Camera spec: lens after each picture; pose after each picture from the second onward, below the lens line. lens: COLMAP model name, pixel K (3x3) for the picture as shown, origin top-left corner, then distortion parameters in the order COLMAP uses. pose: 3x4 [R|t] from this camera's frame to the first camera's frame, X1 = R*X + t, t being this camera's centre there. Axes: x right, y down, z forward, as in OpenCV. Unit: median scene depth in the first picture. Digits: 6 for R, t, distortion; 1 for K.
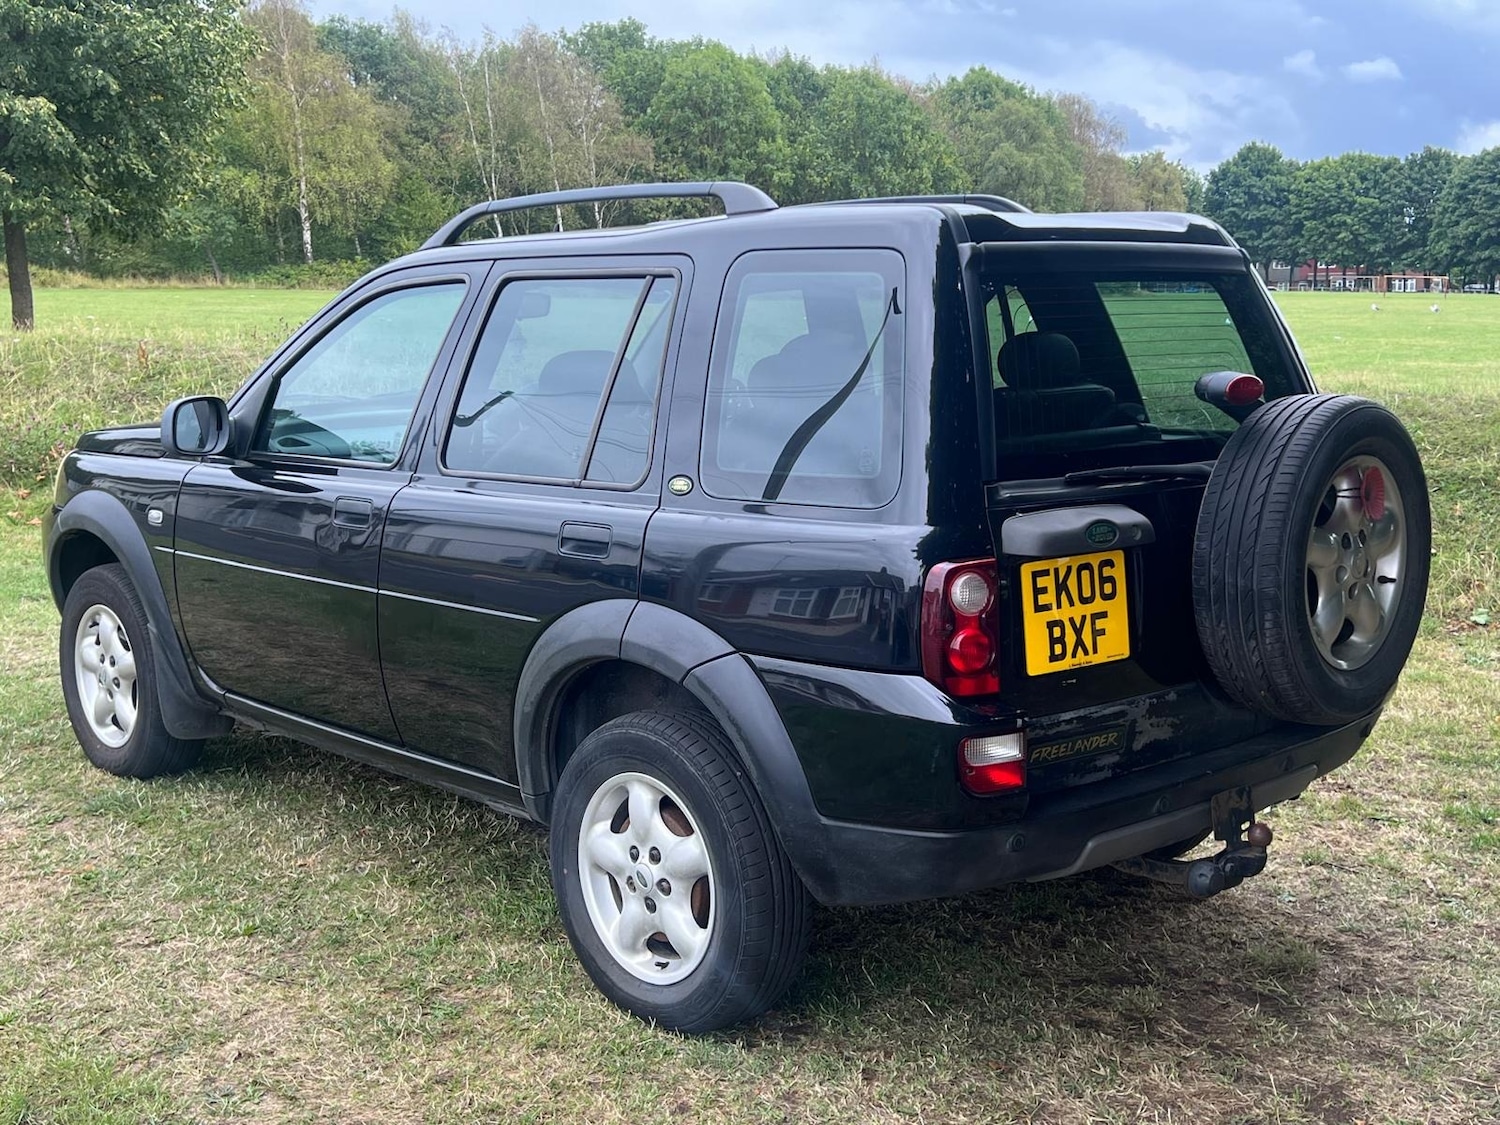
lens RADIAL K [[1815.4, 0, 758.8], [0, 1815.4, 558.1], [0, 0, 1]] dist [0.148485, -0.370648]
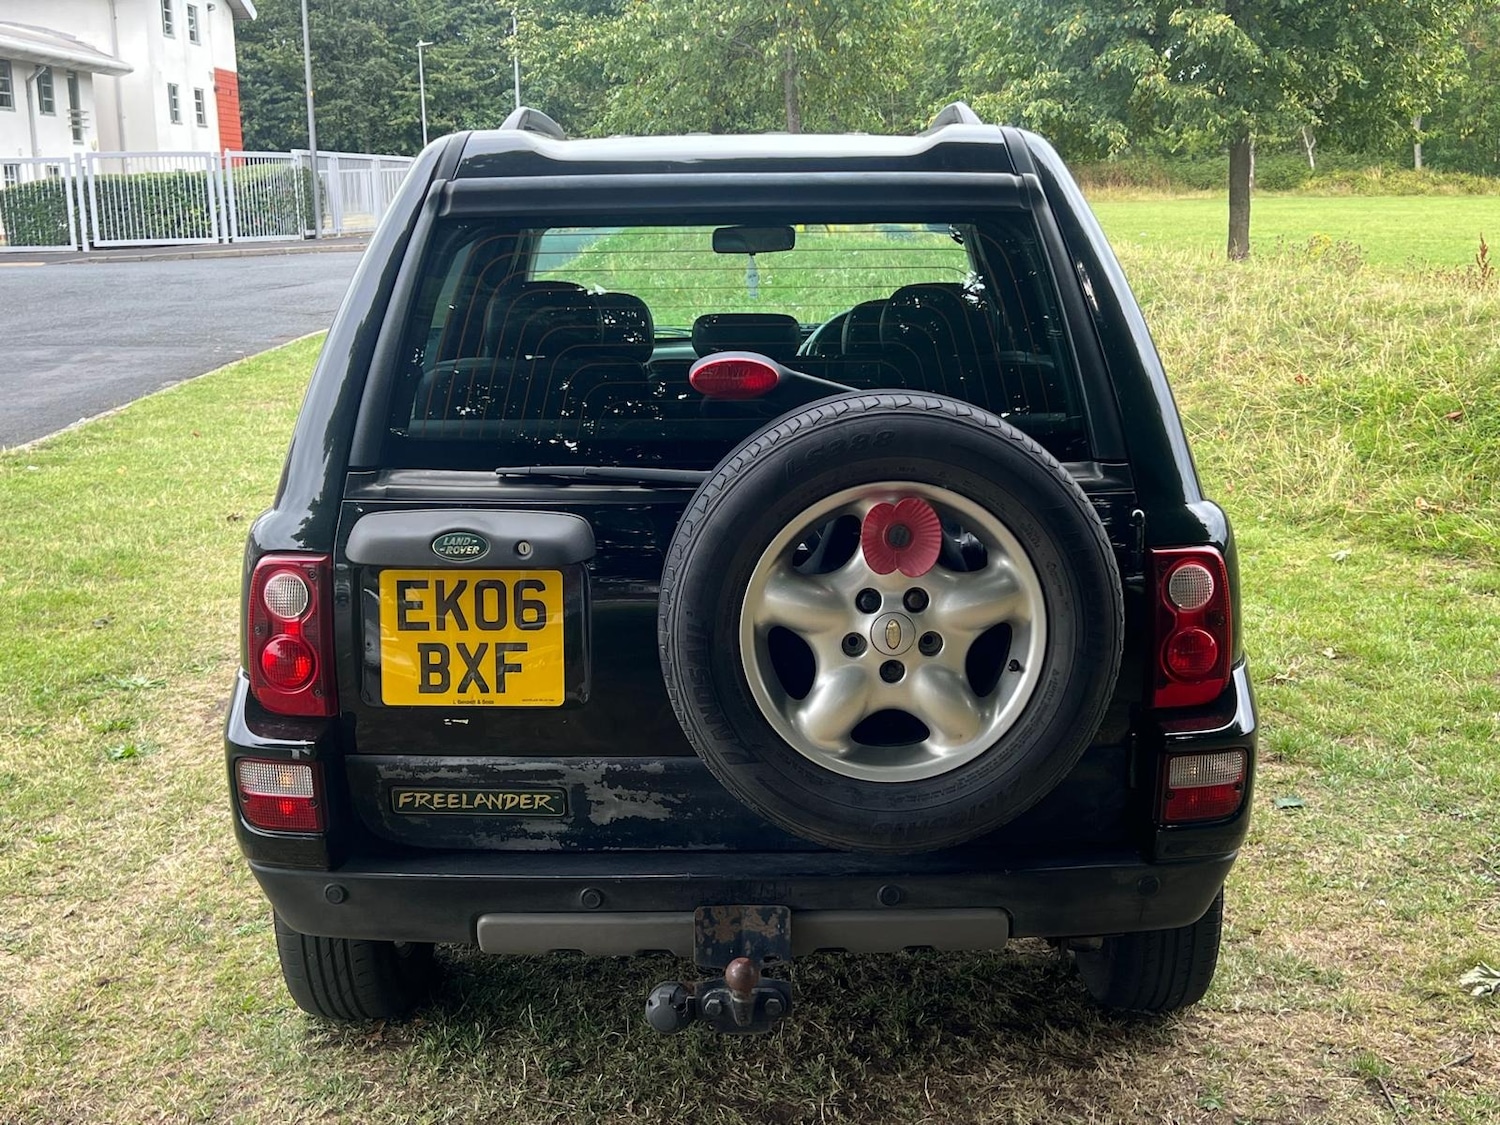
lens RADIAL K [[1816.0, 0, 773.1], [0, 1816.0, 565.8], [0, 0, 1]] dist [0.138986, -0.335333]
pose [[0.727303, 0.126987, -0.674466, 0.657321], [-0.090767, 0.991898, 0.088876, -0.069929], [0.680288, -0.003421, 0.732937, 0.397822]]
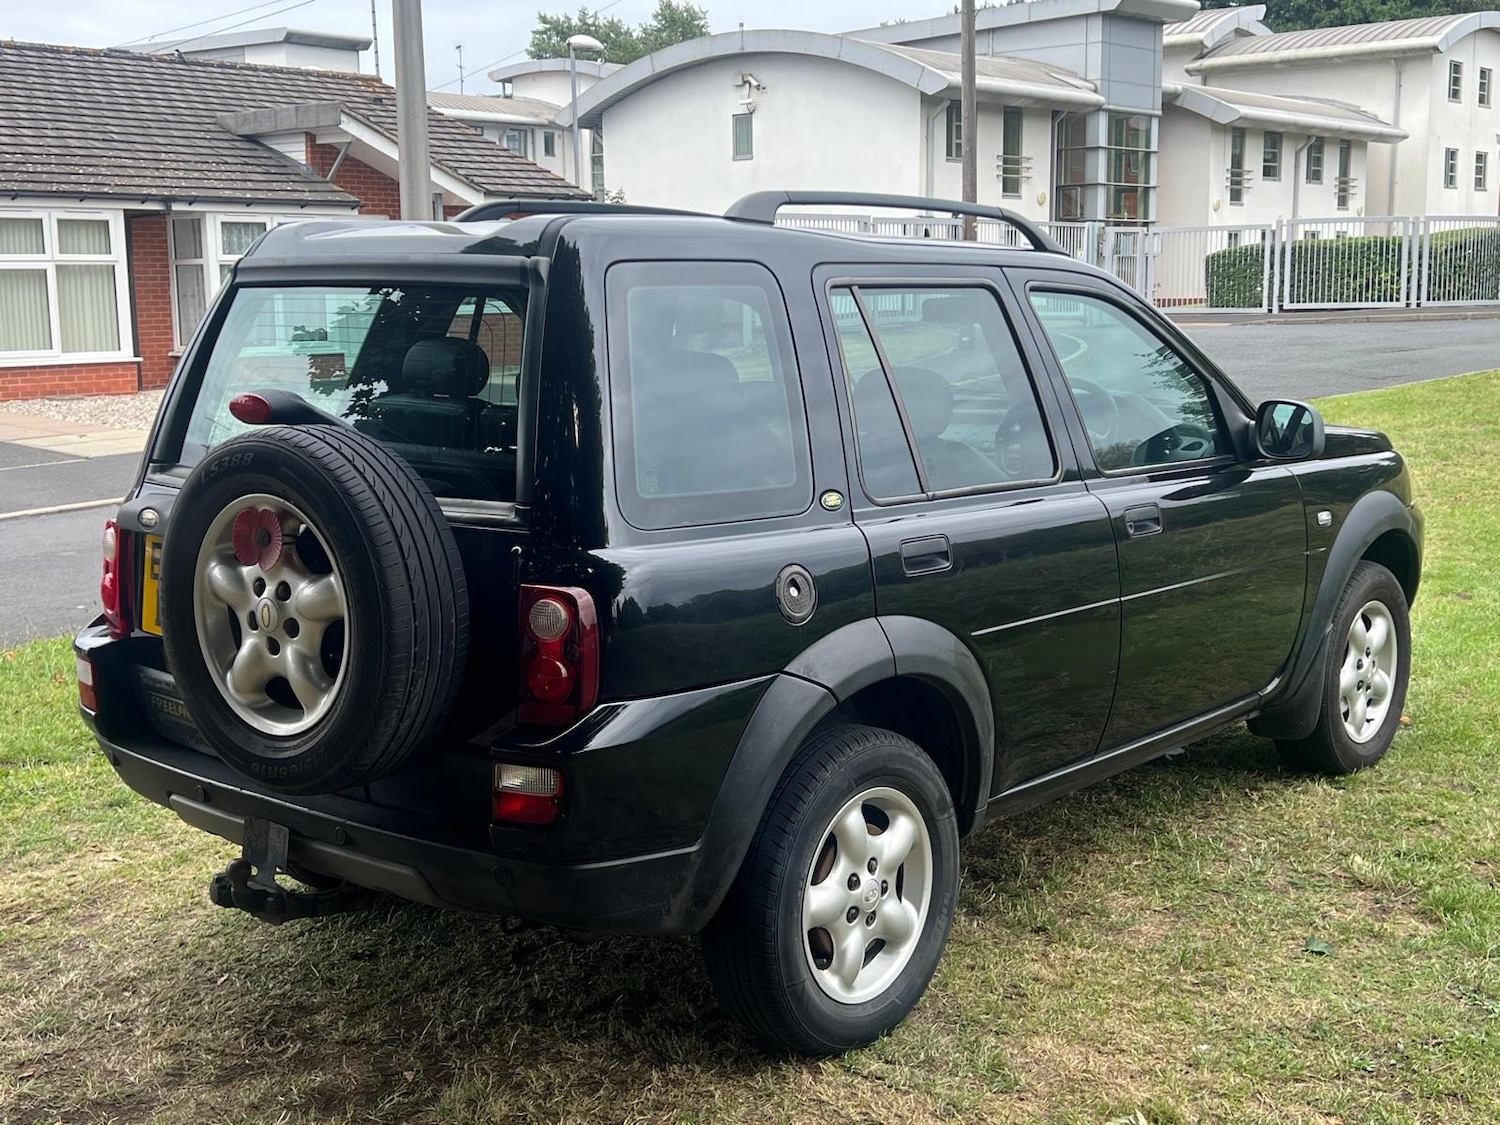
lens RADIAL K [[1814.7, 0, 760.4], [0, 1814.7, 568.3], [0, 0, 1]] dist [0.147516, -0.366134]
pose [[0.114834, 0.157780, -0.980774, 1.026302], [-0.143256, 0.979616, 0.140821, -0.148644], [0.983001, 0.124330, 0.135096, 0.960160]]
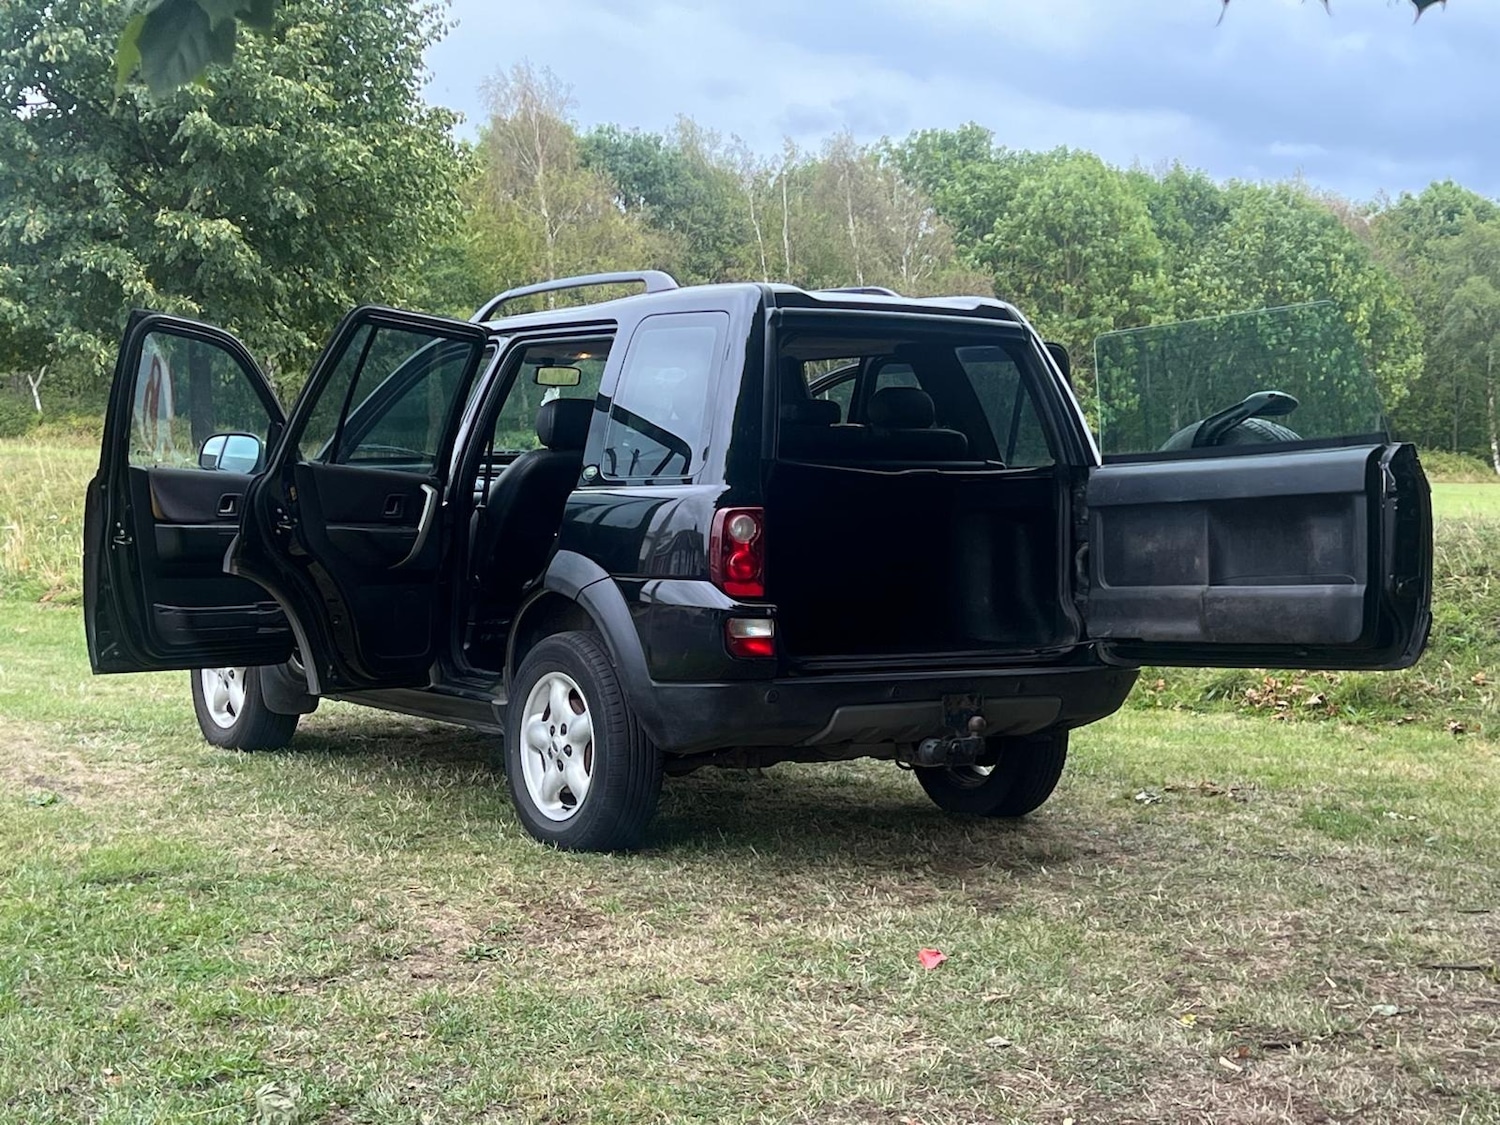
lens RADIAL K [[2454.6, 0, 748.1], [0, 2454.6, 560.2], [0, 0, 1]] dist [0.248774, -0.881991]
pose [[0.986141, 0.022632, -0.164357, 0.350635], [-0.040679, 0.993396, -0.107287, 0.203370], [0.160844, 0.112486, 0.980549, -0.777480]]
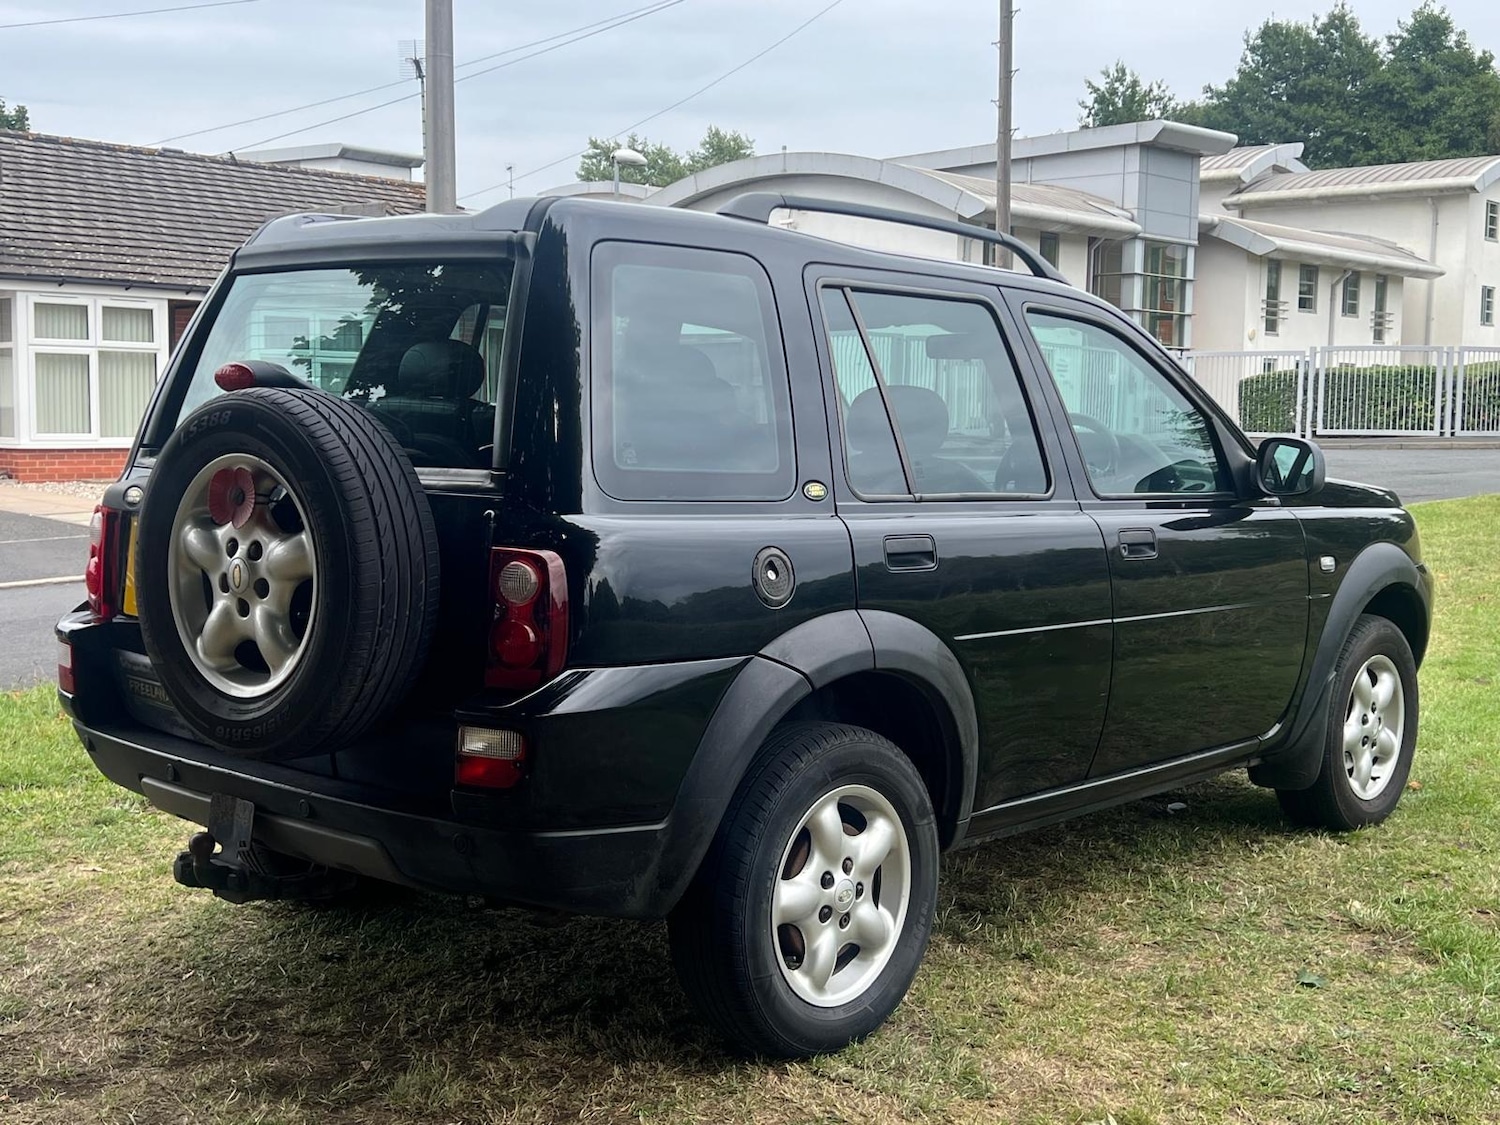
lens RADIAL K [[1814.7, 0, 760.4], [0, 1814.7, 568.3], [0, 0, 1]] dist [0.147516, -0.366134]
pose [[0.093319, 0.094650, -0.991127, 1.029504], [-0.169117, 0.982512, 0.077904, -0.092571], [0.981168, 0.160346, 0.107694, 0.992895]]
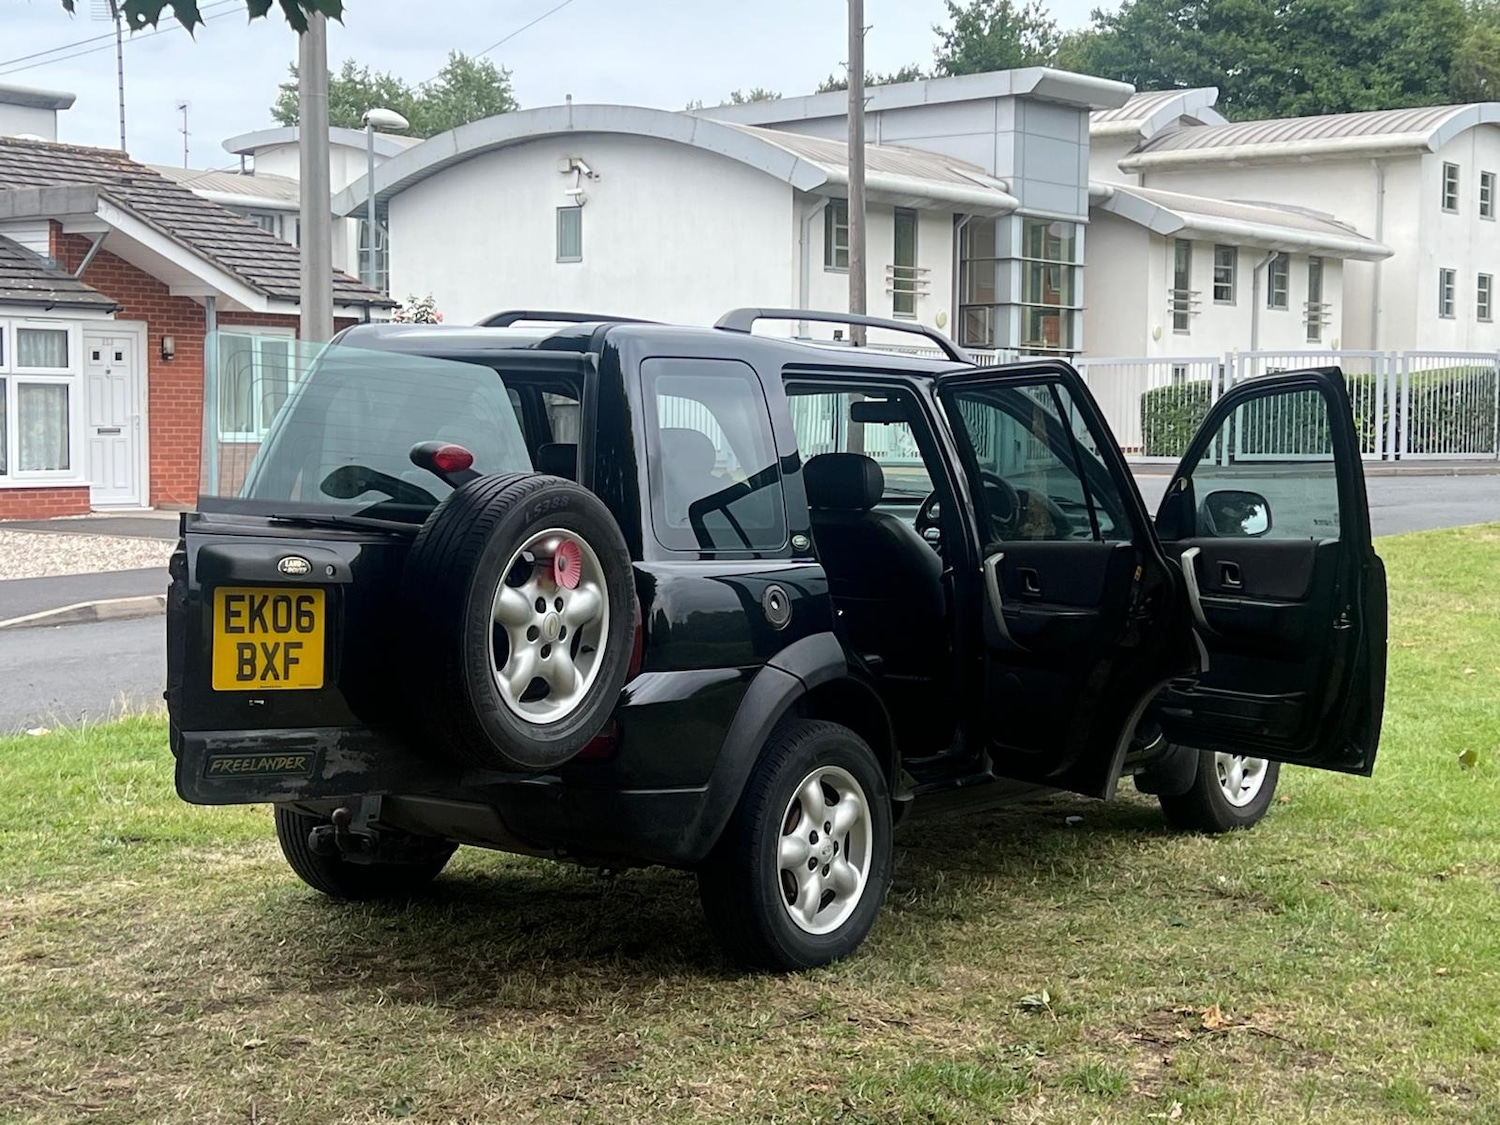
lens RADIAL K [[2454.6, 0, 748.1], [0, 2454.6, 560.2], [0, 0, 1]] dist [0.248774, -0.881991]
pose [[0.187148, 0.061419, -0.980410, 1.644702], [-0.160012, 0.986620, 0.031264, -0.097328], [0.969212, 0.151026, 0.194472, 0.787334]]
